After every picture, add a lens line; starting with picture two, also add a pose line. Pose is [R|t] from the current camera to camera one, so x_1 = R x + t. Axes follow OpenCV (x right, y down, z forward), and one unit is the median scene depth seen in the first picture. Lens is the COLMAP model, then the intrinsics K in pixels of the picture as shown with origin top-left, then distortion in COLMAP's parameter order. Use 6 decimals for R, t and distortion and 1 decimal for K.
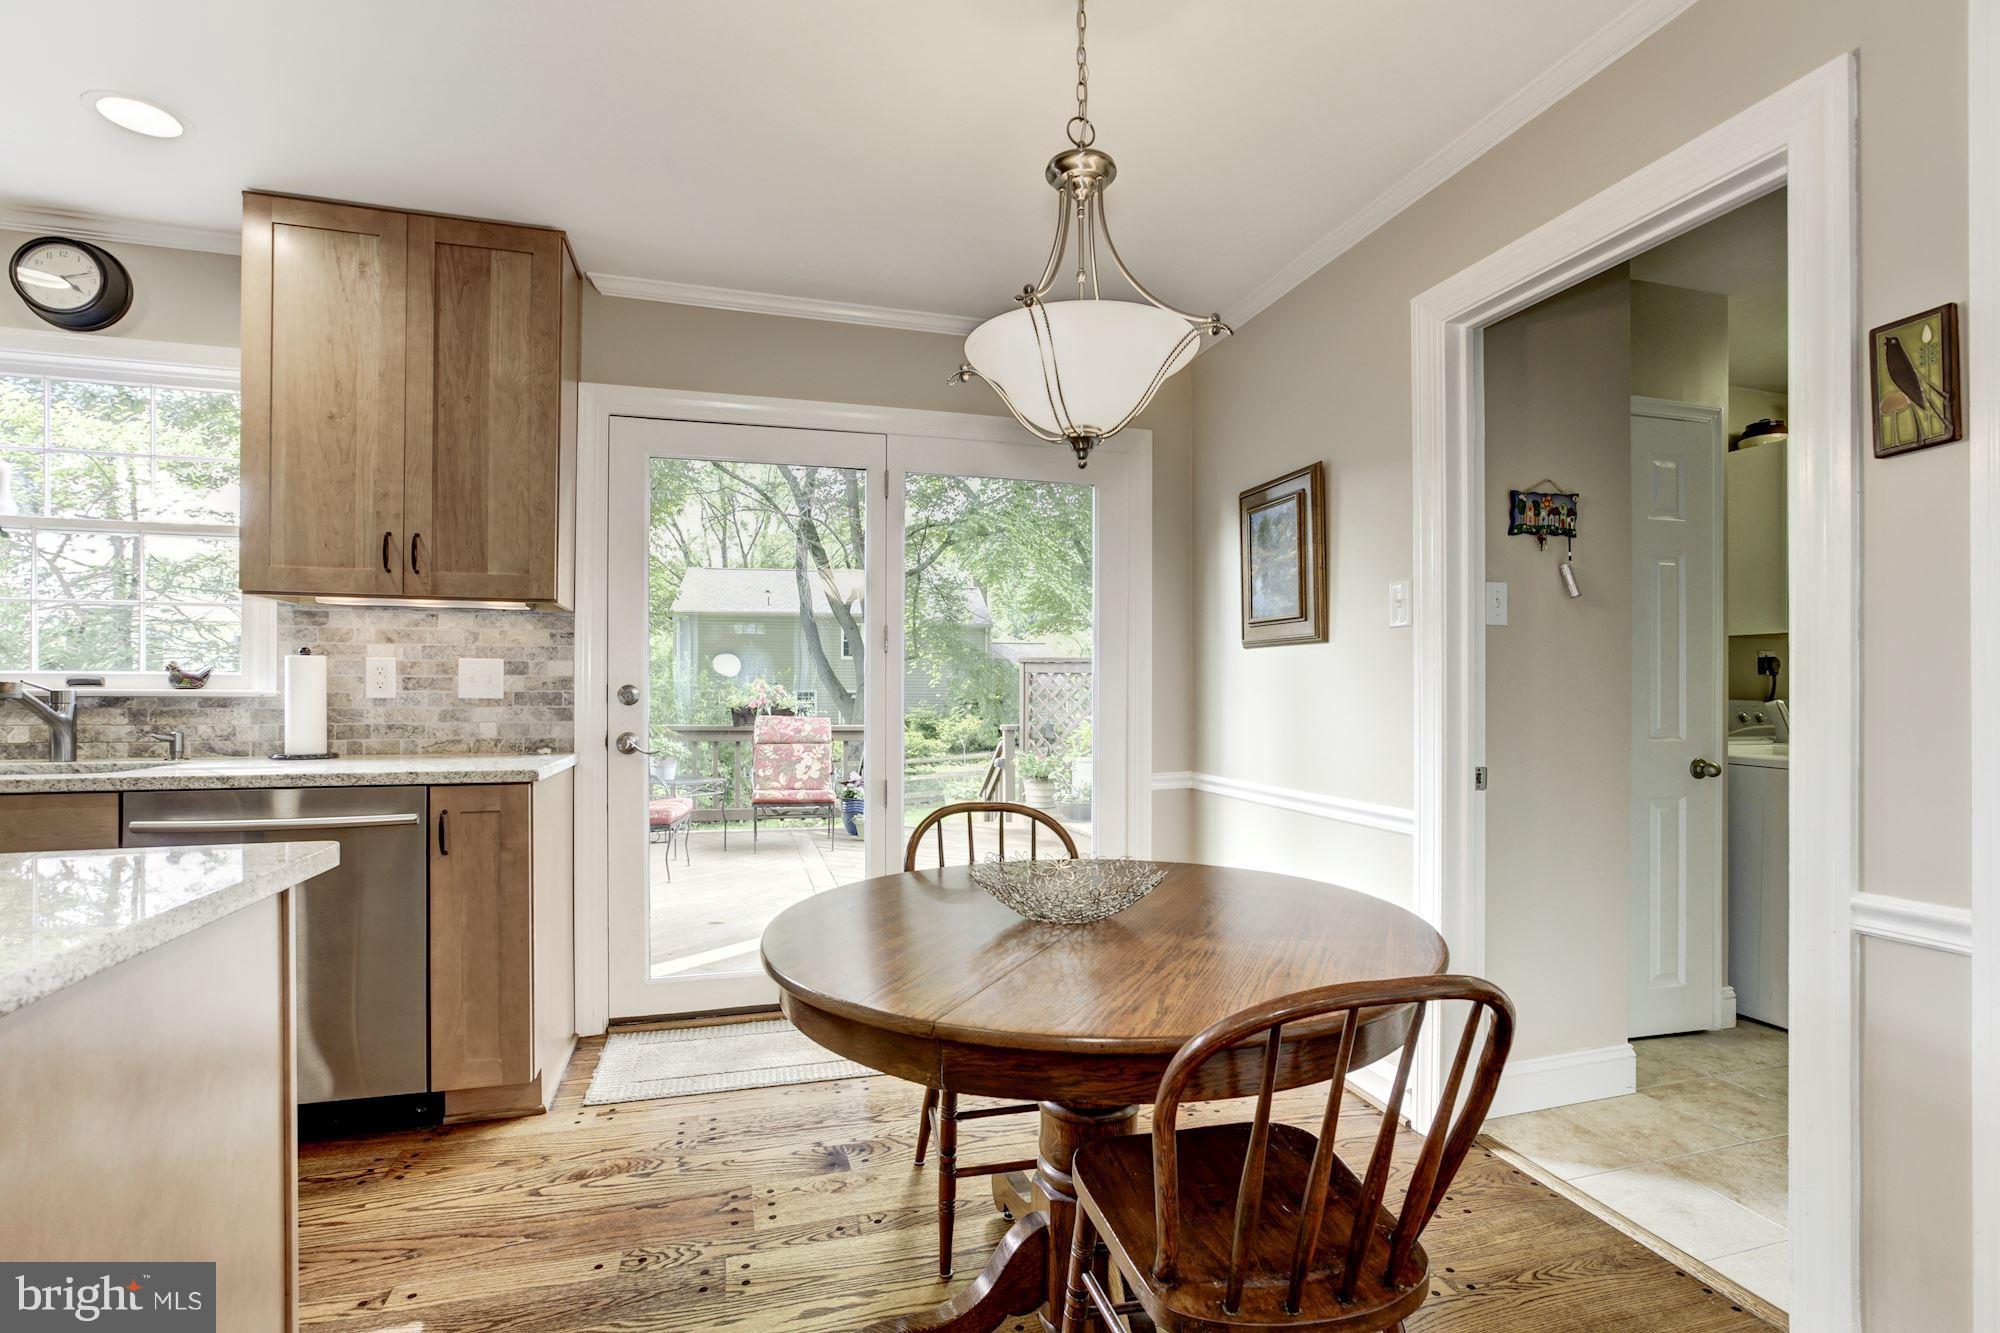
lens RADIAL K [[914.6, 0, 997.9], [0, 914.6, 689.0], [0, 0, 1]] dist [-0.025352, 0.014018]
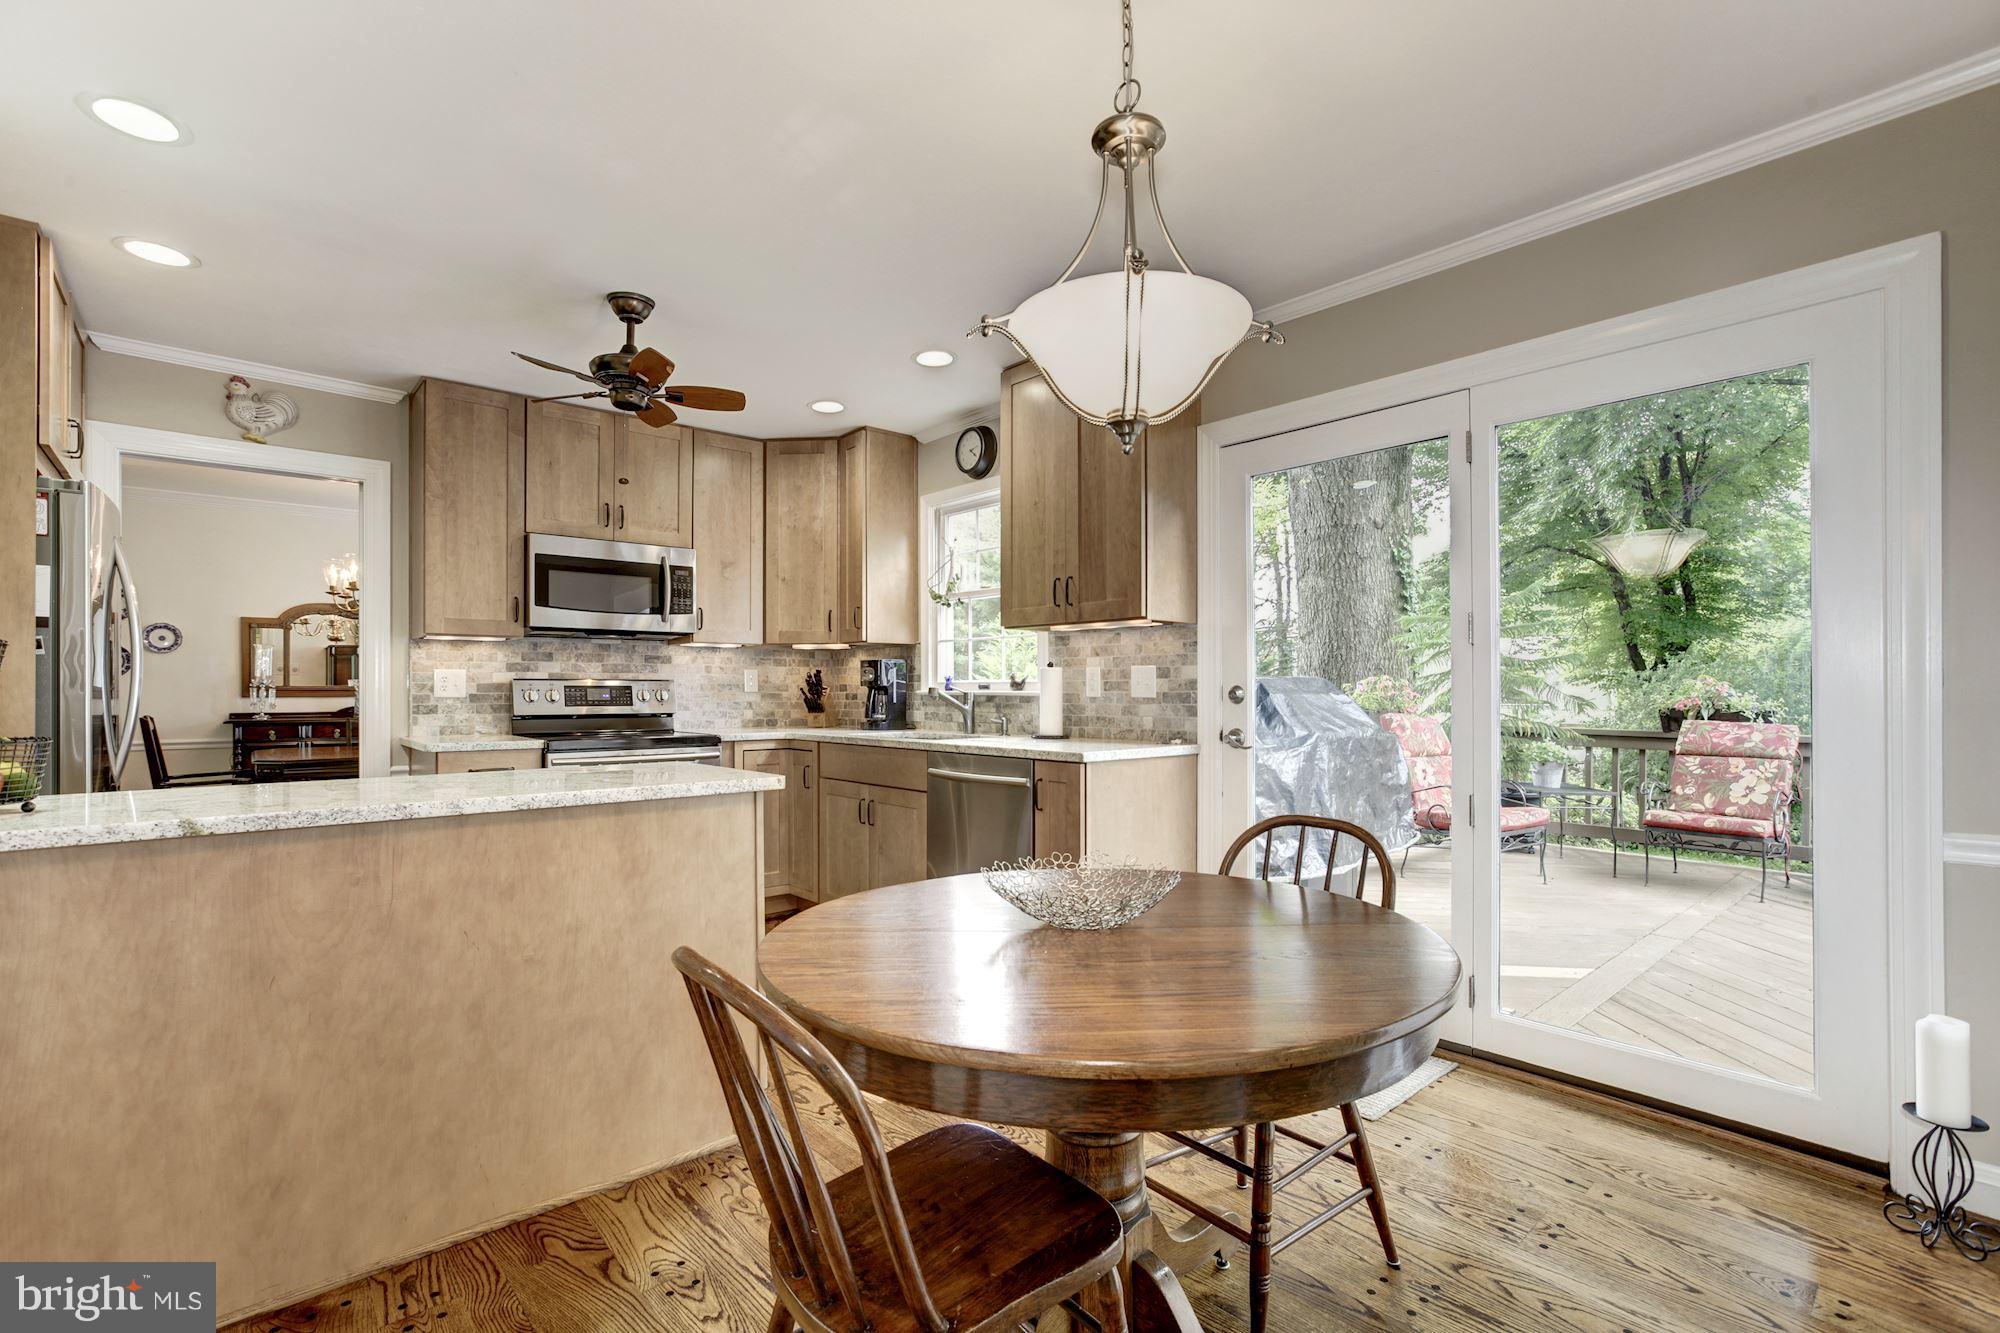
lens RADIAL K [[914.6, 0, 1004.9], [0, 914.6, 685.2], [0, 0, 1]] dist [-0.025352, 0.014018]
pose [[0.428830, -0.008419, -0.903346, 0.546467], [0.005954, 0.999961, -0.006493, 0.000825], [0.903366, -0.002594, 0.428863, 0.306796]]
